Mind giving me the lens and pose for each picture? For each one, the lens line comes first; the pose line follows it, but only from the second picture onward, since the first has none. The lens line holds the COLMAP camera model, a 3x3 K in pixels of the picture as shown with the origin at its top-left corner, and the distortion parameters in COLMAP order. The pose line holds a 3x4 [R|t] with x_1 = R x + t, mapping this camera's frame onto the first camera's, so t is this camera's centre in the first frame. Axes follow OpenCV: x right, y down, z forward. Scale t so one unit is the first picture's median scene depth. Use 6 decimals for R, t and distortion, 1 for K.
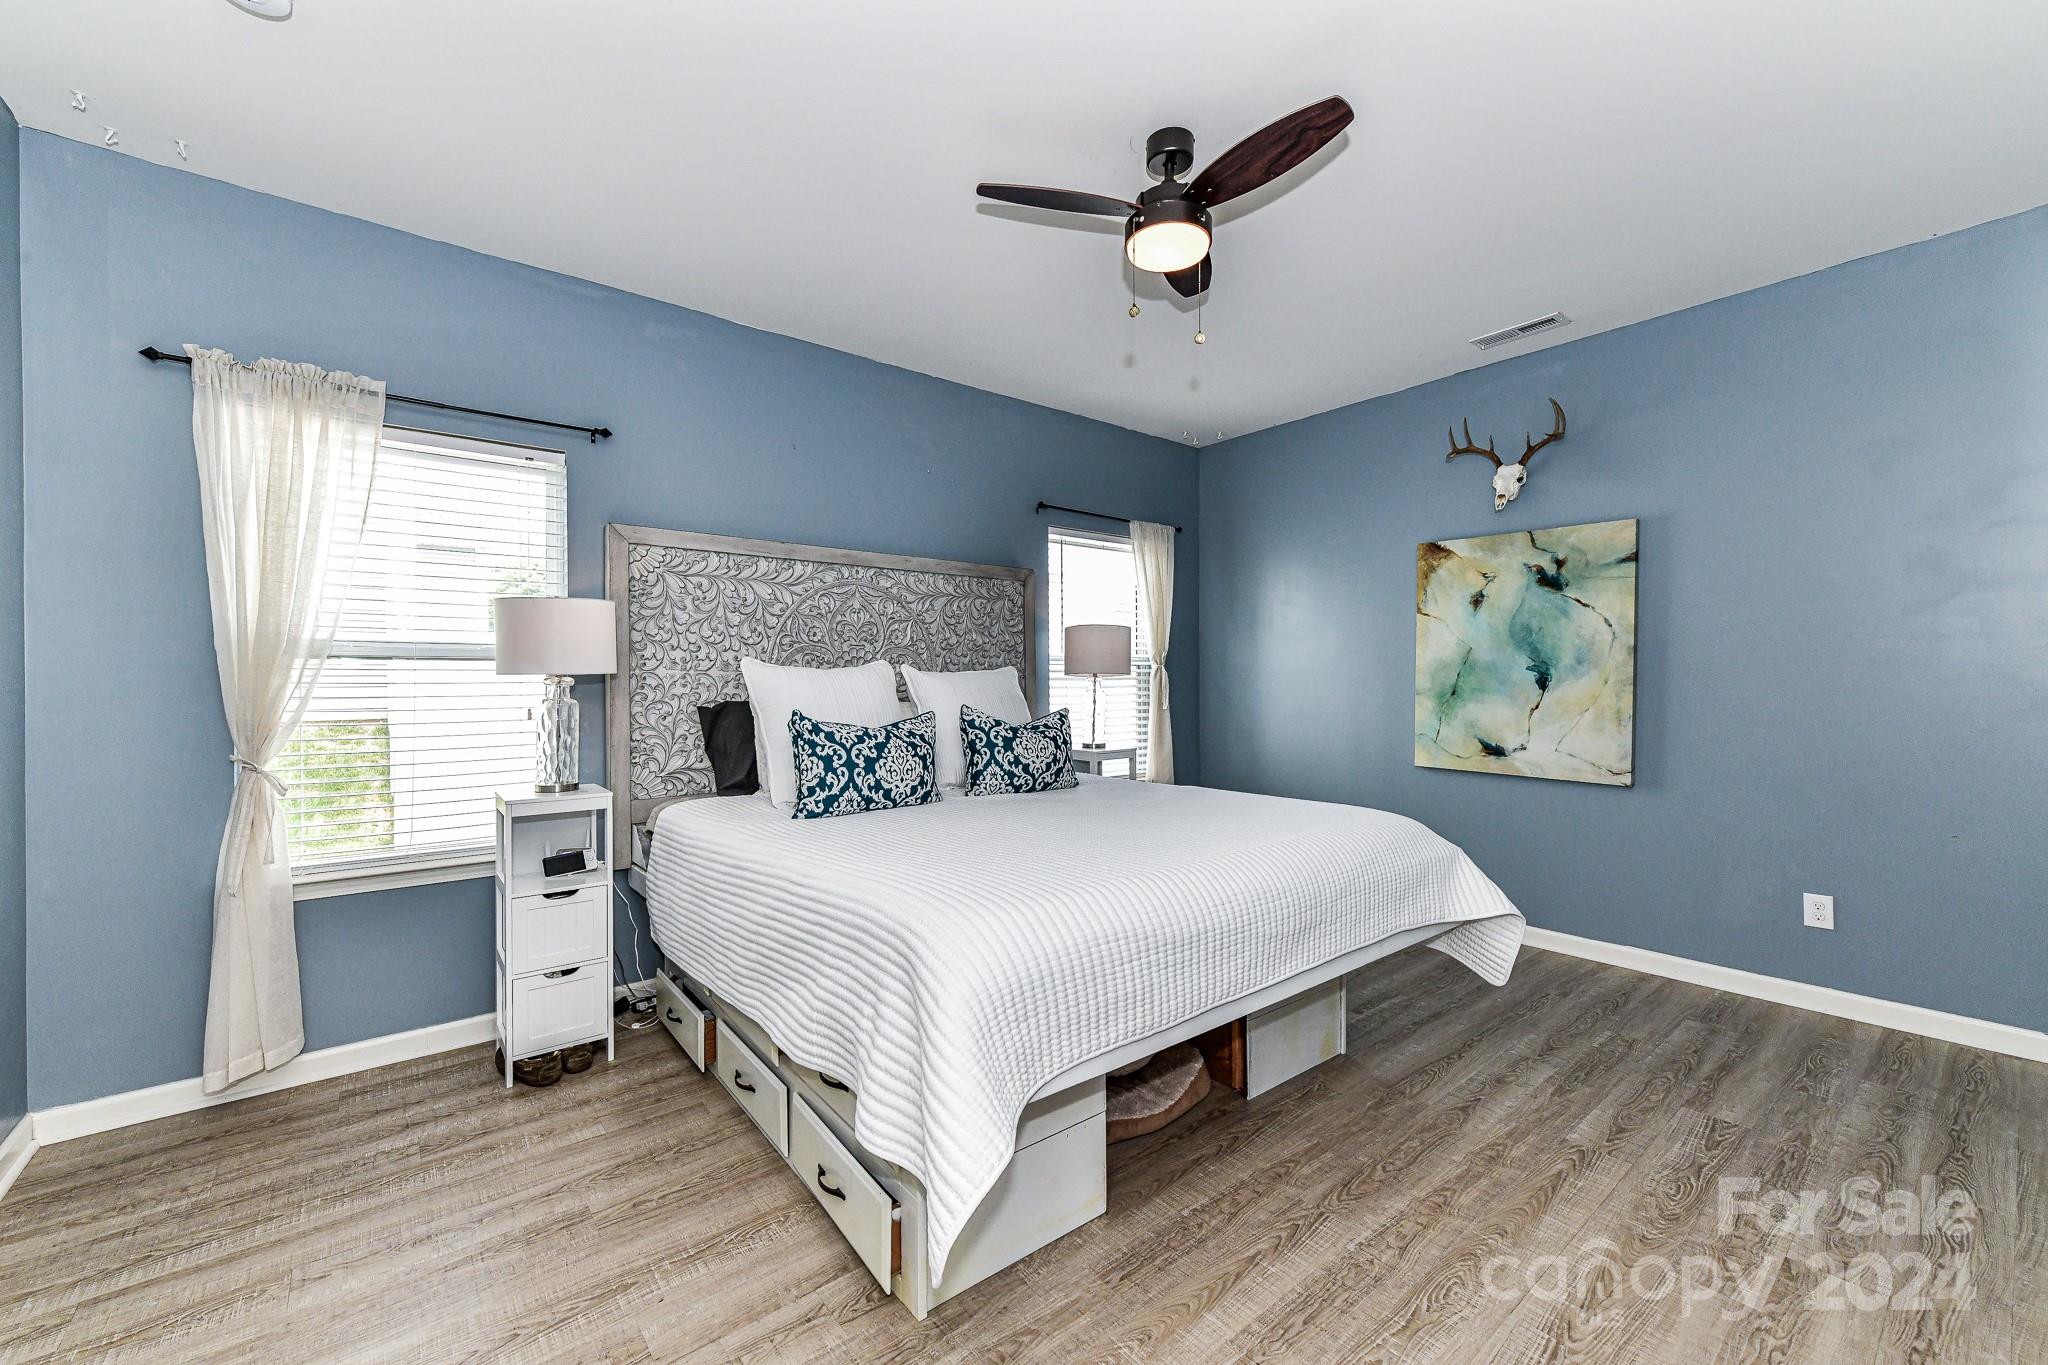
lens RADIAL K [[808.3, 0, 1022.1], [0, 808.3, 687.4], [0, 0, 1]] dist [0.001031, 0.000088]
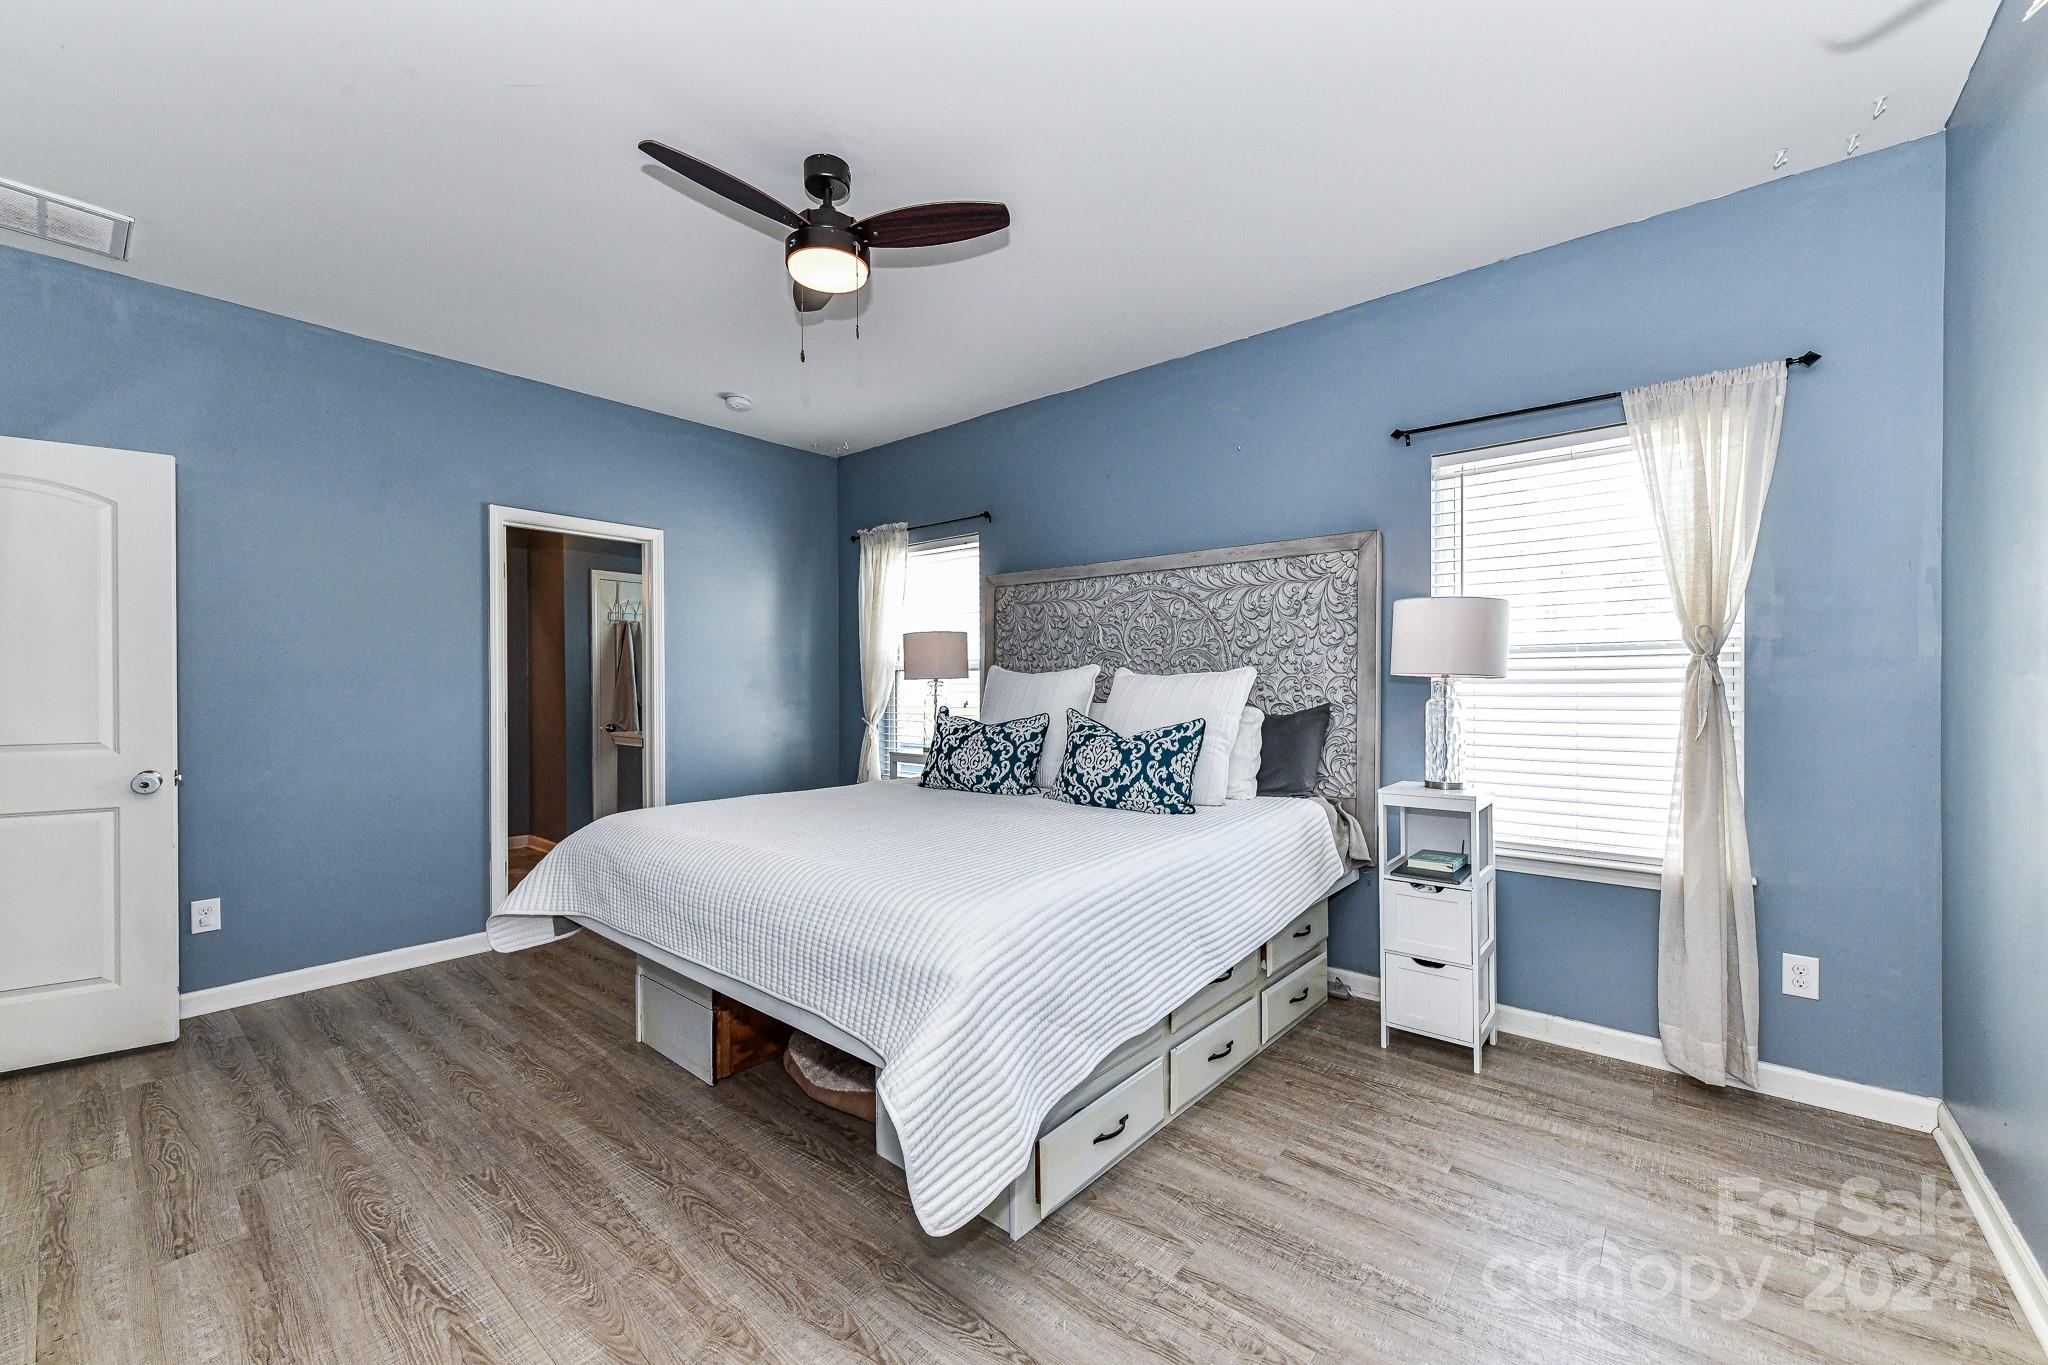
lens RADIAL K [[815.7, 0, 1016.4], [0, 815.7, 681.5], [0, 0, 1]] dist [-0.001861, -0.000228]
pose [[0.183353, 0.003976, -0.983039, 0.923220], [-0.005707, 0.999979, 0.002980, -0.014891], [0.983031, 0.005064, 0.183372, 0.759111]]
